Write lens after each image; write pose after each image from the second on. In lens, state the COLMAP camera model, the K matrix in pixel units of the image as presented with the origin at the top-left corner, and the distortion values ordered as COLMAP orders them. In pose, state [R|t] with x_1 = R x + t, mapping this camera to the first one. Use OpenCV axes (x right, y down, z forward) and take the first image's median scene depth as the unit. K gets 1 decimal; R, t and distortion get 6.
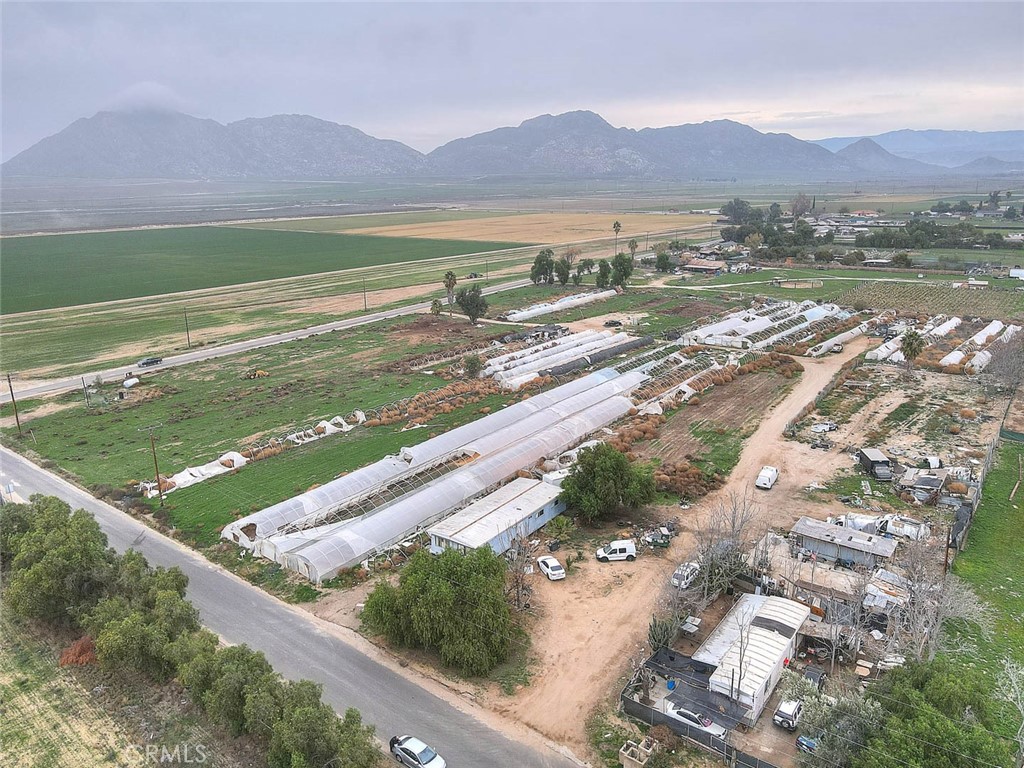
lens RADIAL K [[755.1, 0, 512.2], [0, 755.1, 375.5], [0, 0, 1]] dist [0.001407, 0.028226]
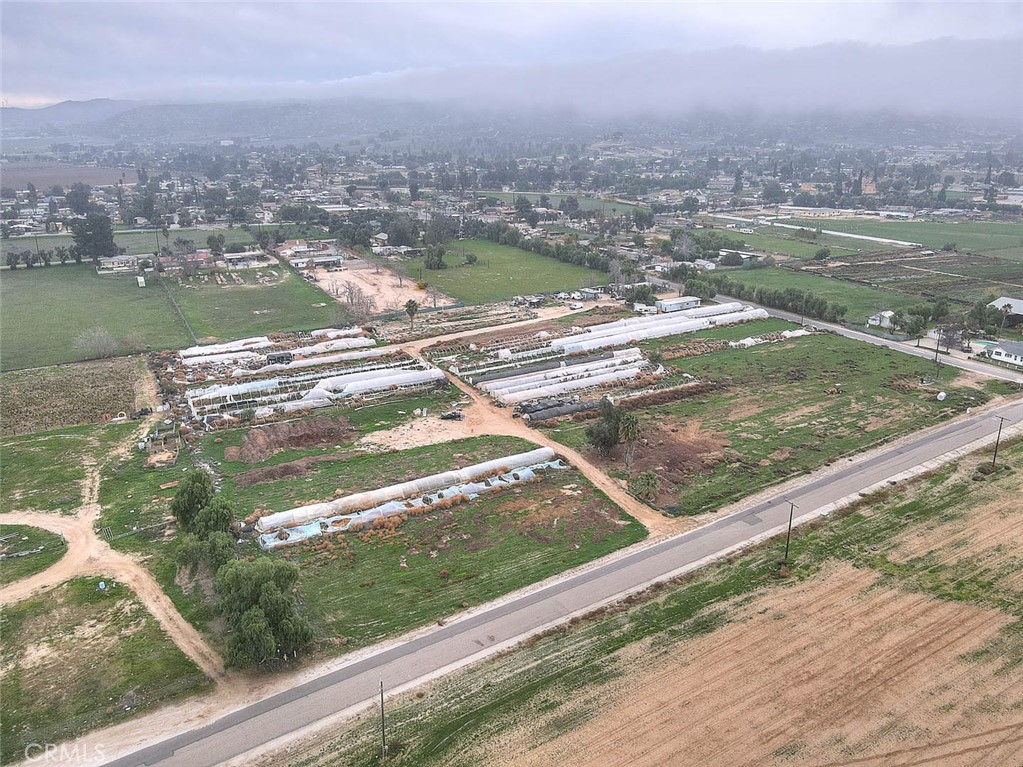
lens RADIAL K [[754.4, 0, 511.7], [0, 754.4, 375.0], [0, 0, 1]] dist [0.001407, 0.028226]
pose [[-0.926217, -0.091475, 0.365724, -0.399170], [0.119618, 0.848674, 0.515212, -0.916125], [-0.357509, 0.520945, -0.775115, 2.760974]]
